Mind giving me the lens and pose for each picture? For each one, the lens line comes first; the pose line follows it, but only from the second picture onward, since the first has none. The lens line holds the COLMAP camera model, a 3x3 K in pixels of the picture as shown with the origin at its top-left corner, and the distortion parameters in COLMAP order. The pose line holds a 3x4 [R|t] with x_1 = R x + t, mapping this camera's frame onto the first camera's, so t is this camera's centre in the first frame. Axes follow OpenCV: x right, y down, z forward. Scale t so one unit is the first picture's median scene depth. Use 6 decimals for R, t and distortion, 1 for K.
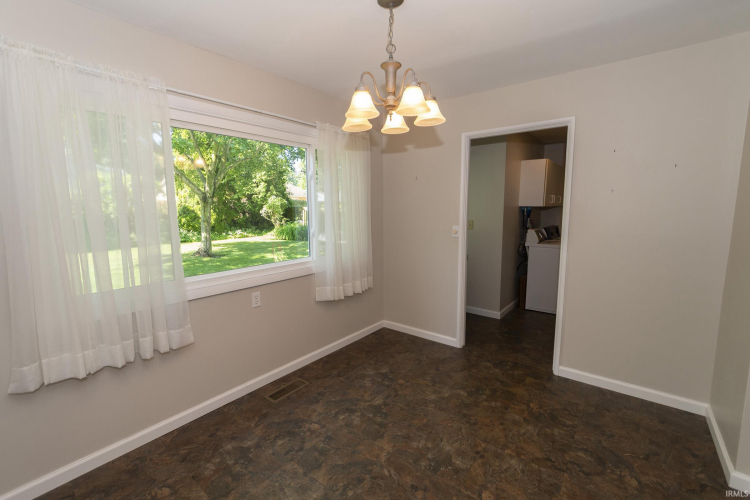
lens RADIAL K [[331.9, 0, 357.4], [0, 331.9, 244.4], [0, 0, 1]] dist [-0.001309, -0.000403]
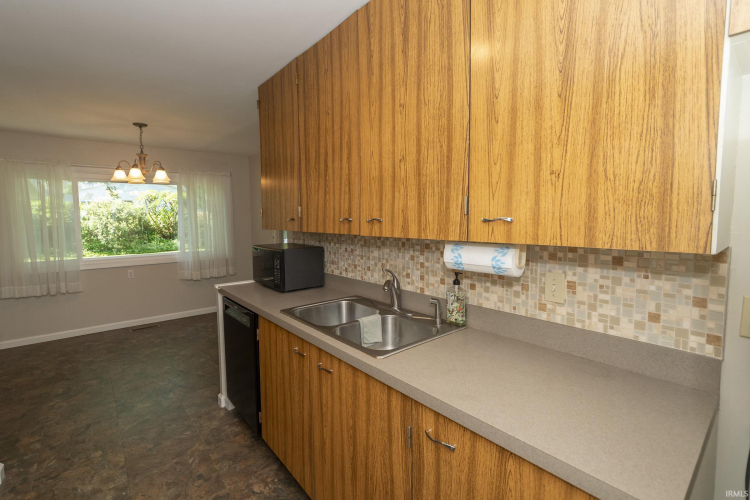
lens RADIAL K [[331.9, 0, 353.6], [0, 331.9, 241.5], [0, 0, 1]] dist [-0.001309, -0.000403]
pose [[0.982747, 0.016894, -0.184182, 1.221564], [-0.025436, 0.998703, -0.044112, 0.044589], [0.183198, 0.048036, 0.981902, -0.528553]]
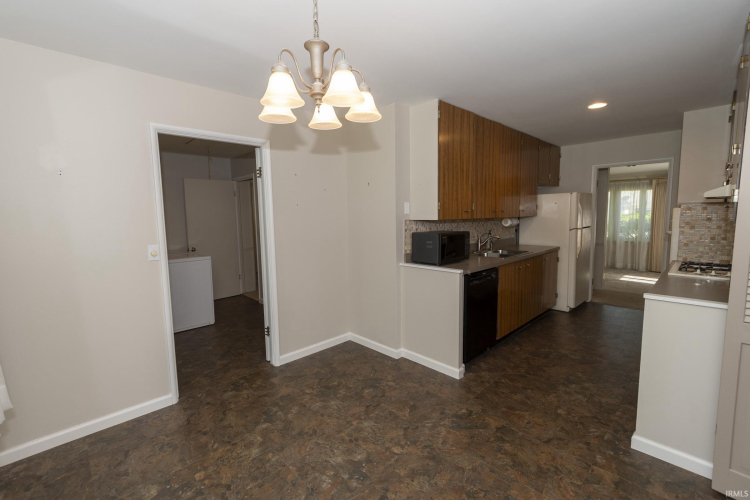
lens RADIAL K [[331.9, 0, 368.7], [0, 331.9, 247.0], [0, 0, 1]] dist [-0.001309, -0.000403]
pose [[0.097017, -0.087680, 0.991413, -0.509384], [0.131493, 0.988509, 0.074556, -0.059488], [-0.986558, 0.123131, 0.107431, 0.576623]]
